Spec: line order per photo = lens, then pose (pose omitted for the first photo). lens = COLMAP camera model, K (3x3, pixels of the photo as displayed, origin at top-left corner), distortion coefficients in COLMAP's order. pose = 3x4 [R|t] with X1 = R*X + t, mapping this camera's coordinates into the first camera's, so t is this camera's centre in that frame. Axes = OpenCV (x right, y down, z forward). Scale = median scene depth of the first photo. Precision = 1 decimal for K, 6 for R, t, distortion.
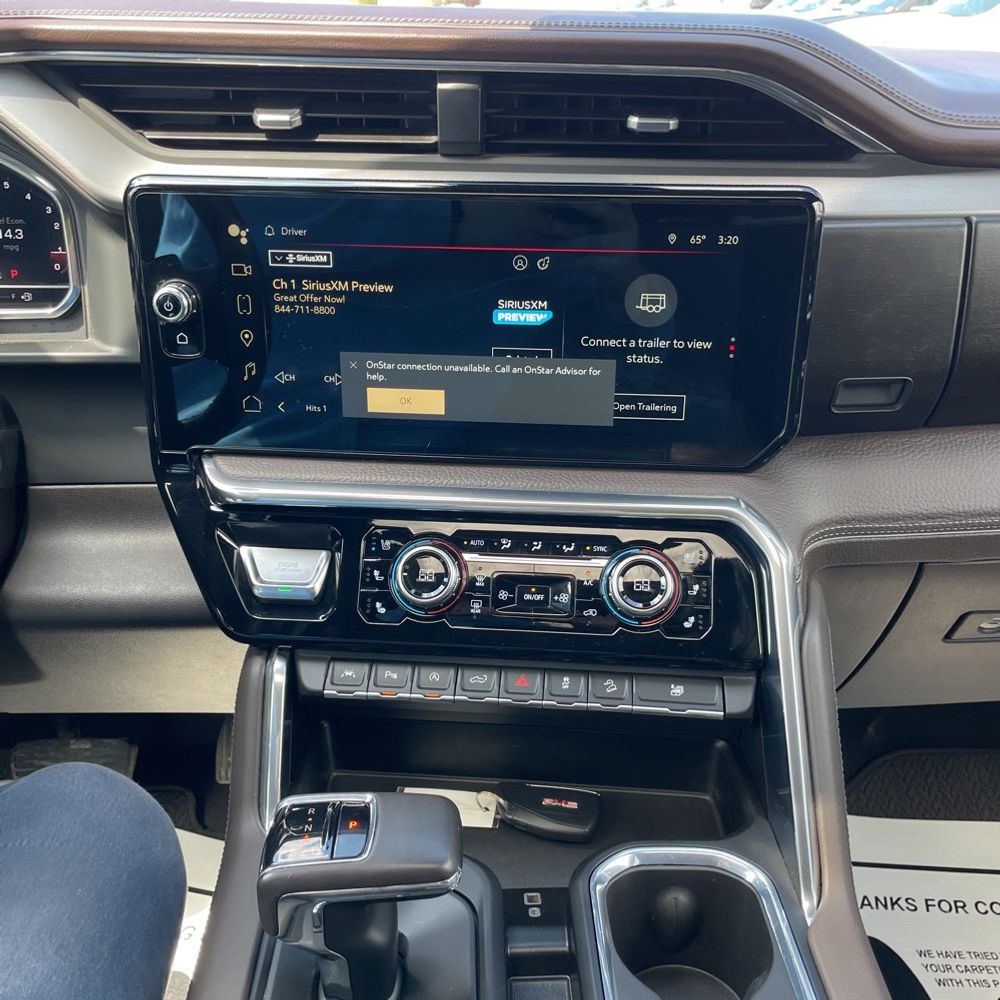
lens RADIAL K [[1013.6, 0, 505.3], [0, 1013.6, 498.2], [0, 0, 1]] dist [0.020677, 0.000000]
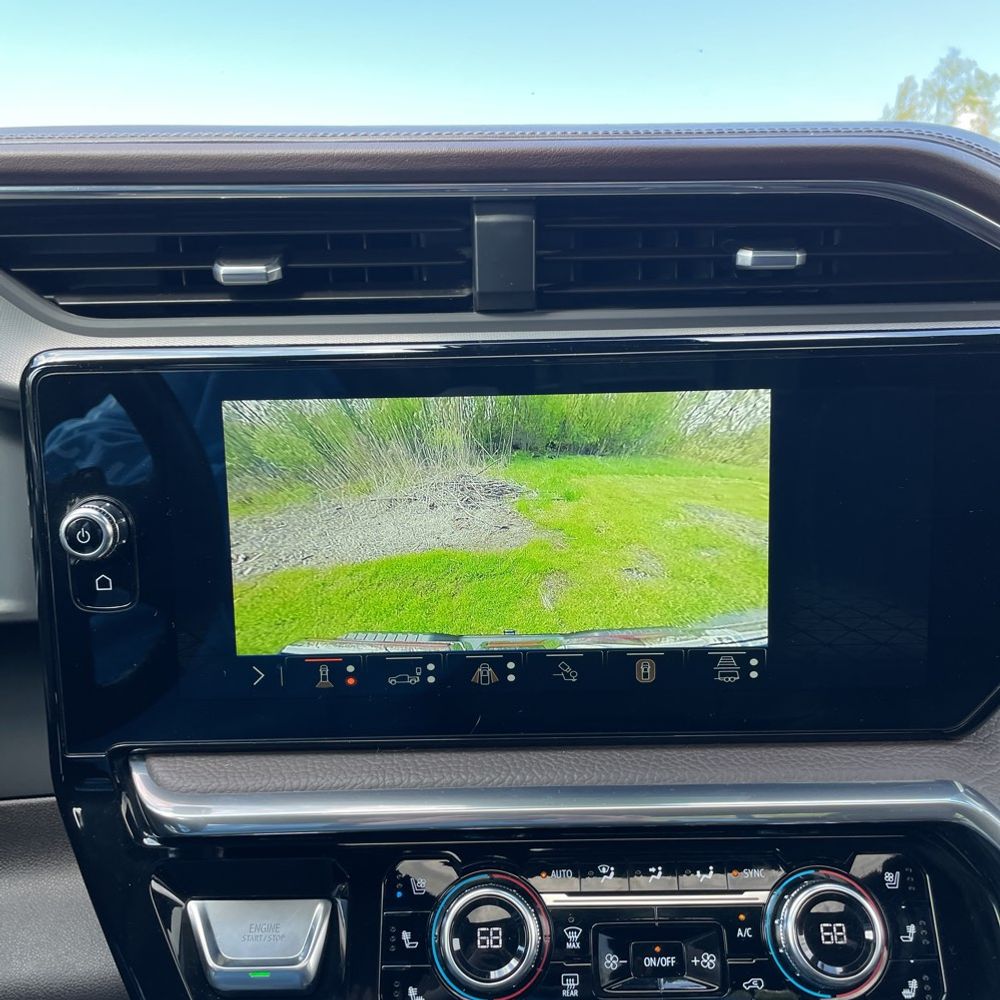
lens RADIAL K [[1013.6, 0, 500.1], [0, 1013.6, 493.3], [0, 0, 1]] dist [0.020677, 0.000000]
pose [[0.996800, -0.044184, 0.066621, -0.101458], [0.057279, 0.976097, -0.209652, -0.060433], [-0.055765, 0.212797, 0.975504, 0.325652]]
